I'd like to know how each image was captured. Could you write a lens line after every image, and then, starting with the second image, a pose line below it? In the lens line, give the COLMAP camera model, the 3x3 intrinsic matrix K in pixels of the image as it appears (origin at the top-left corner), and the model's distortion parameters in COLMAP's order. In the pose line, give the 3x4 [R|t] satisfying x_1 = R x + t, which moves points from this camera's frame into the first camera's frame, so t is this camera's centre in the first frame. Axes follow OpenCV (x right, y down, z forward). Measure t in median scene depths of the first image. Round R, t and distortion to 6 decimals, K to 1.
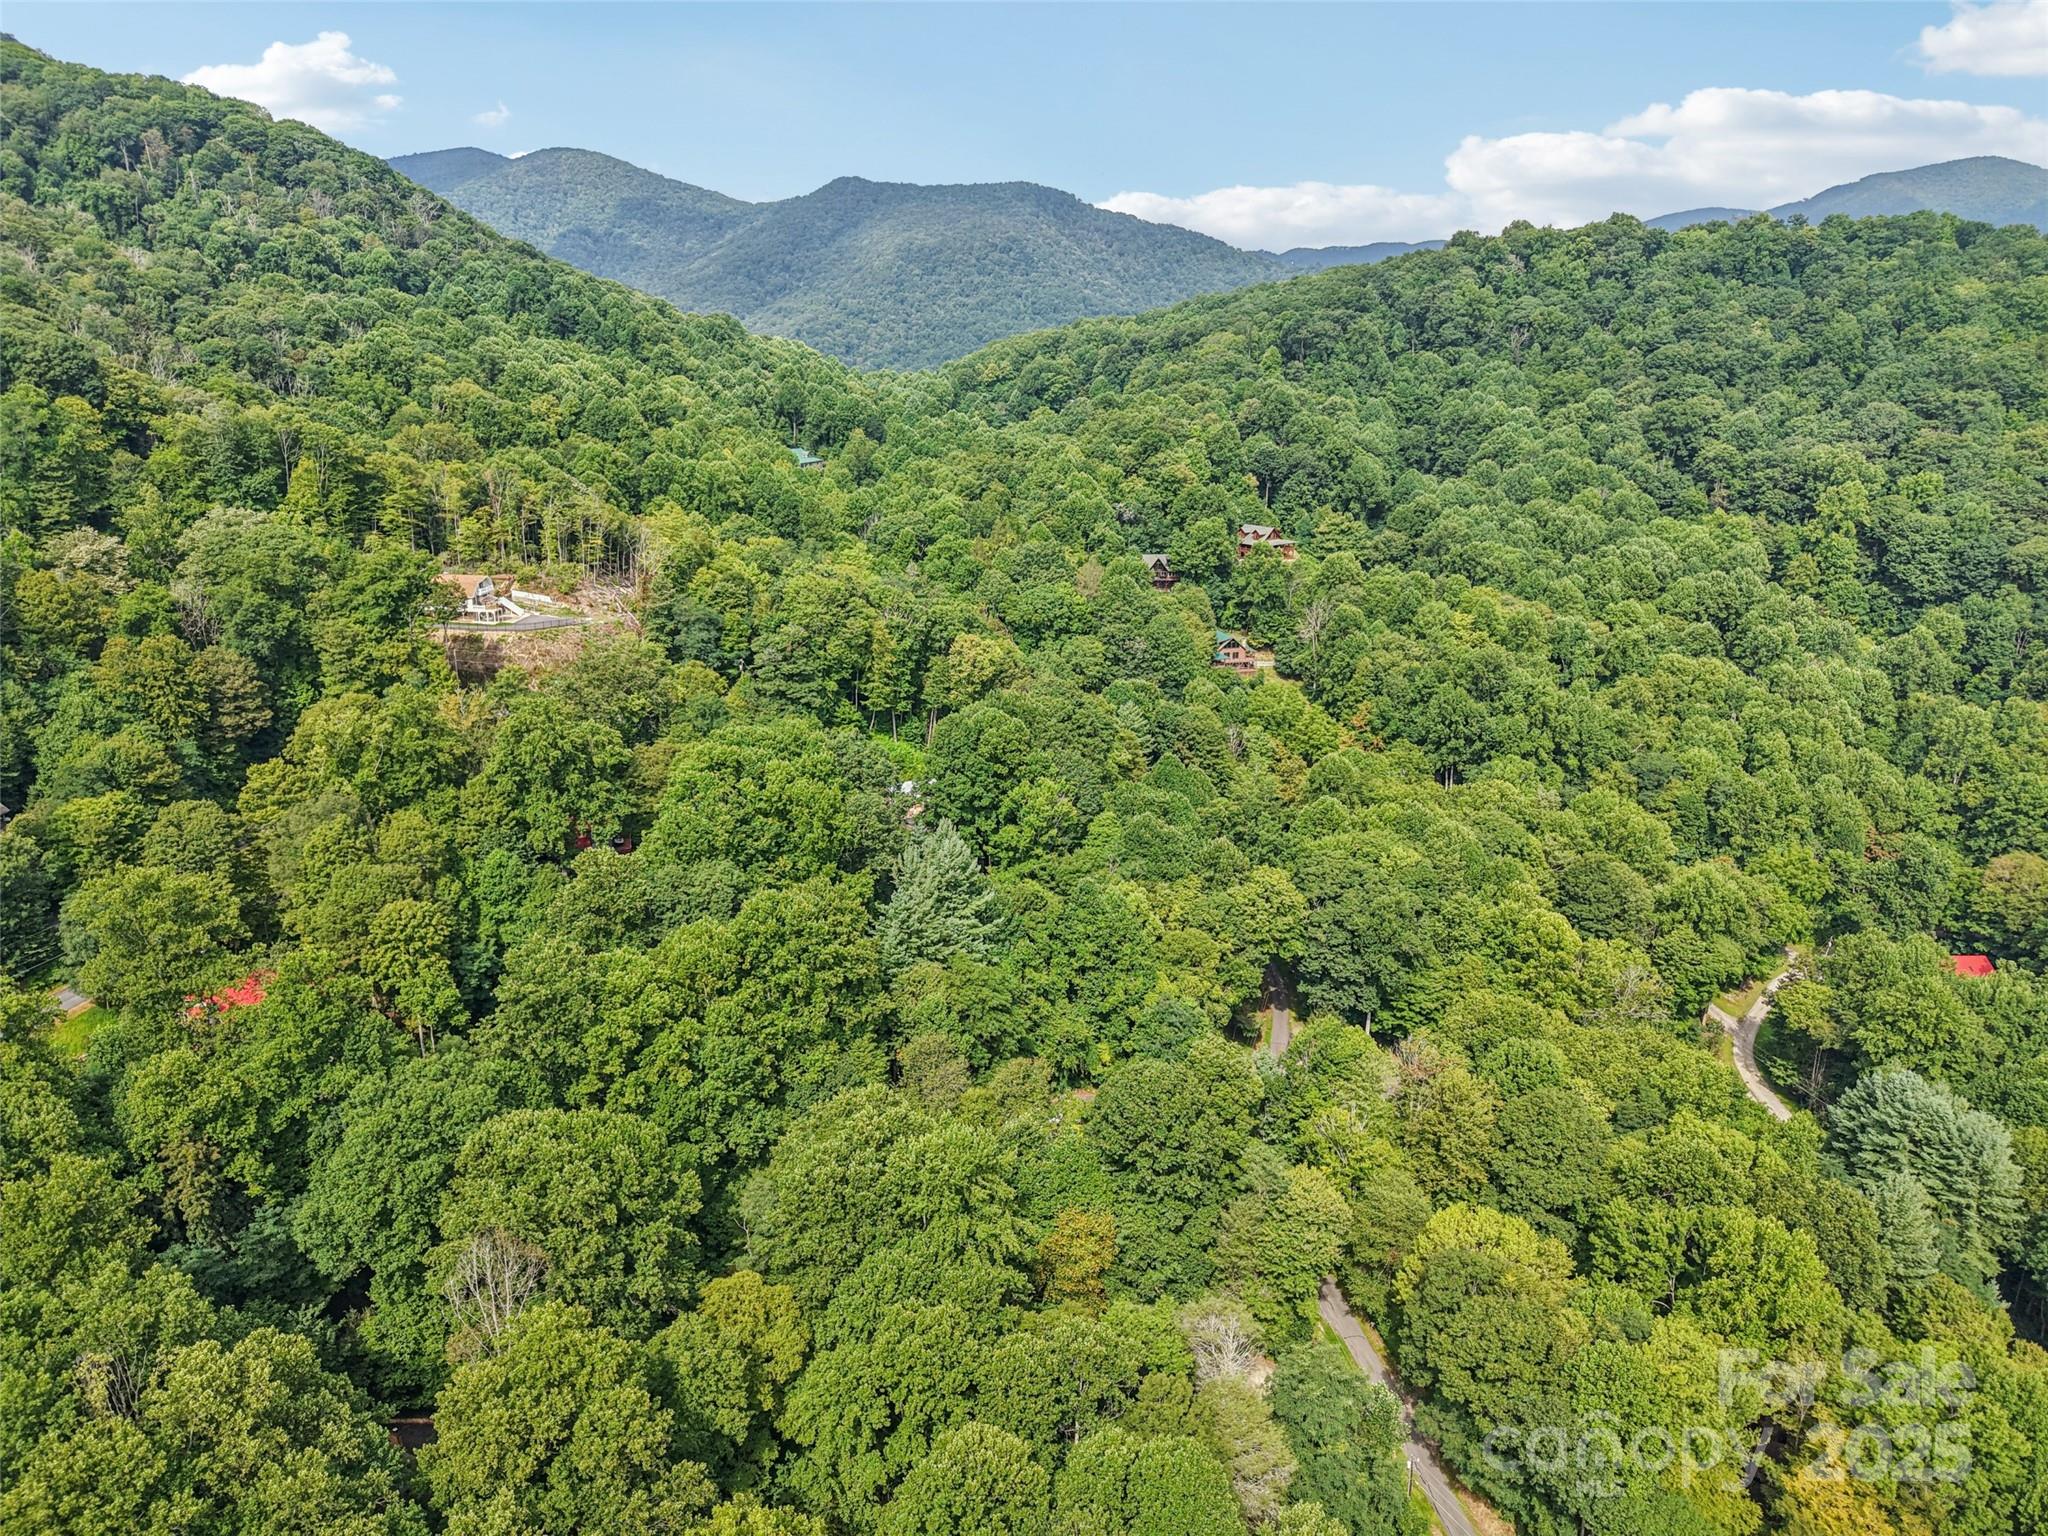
lens RADIAL K [[1443.9, 0, 955.1], [0, 1443.9, 765.3], [0, 0, 1]] dist [0.036661, -0.047026]
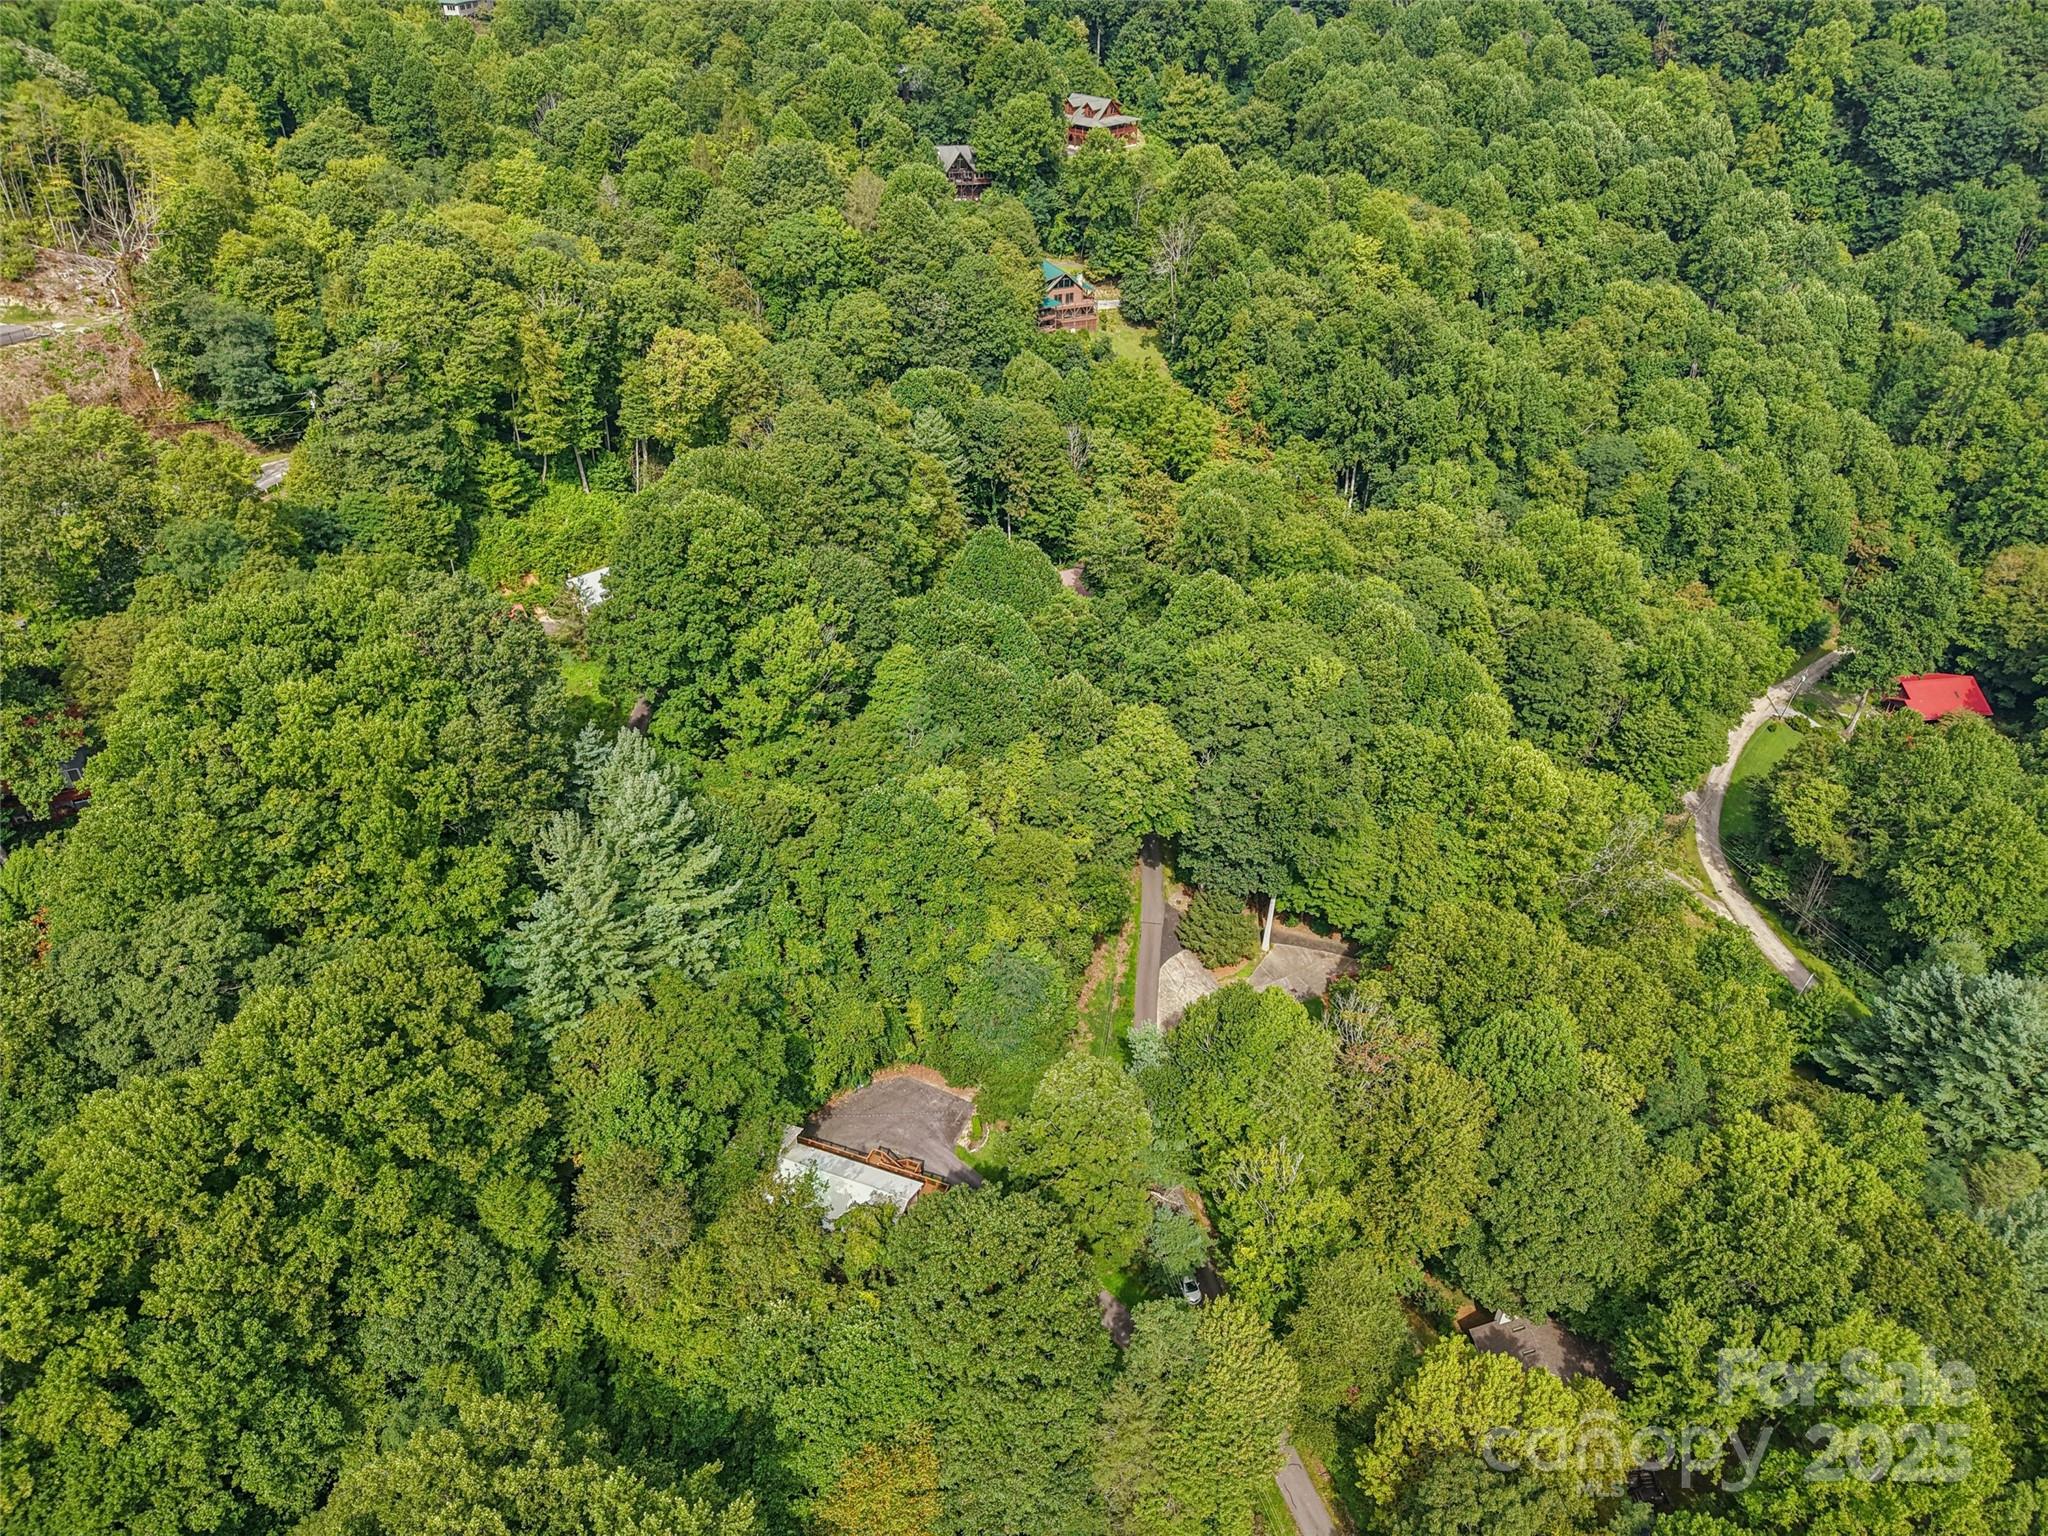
lens RADIAL K [[1371.3, 0, 1020.4], [0, 1371.3, 767.5], [0, 0, 1]] dist [0.021972, -0.019600]
pose [[0.985101, -0.097785, 0.141470, 0.048532], [0.047750, 0.945793, 0.321240, -0.083553], [-0.165214, -0.309699, 0.936371, 0.286181]]
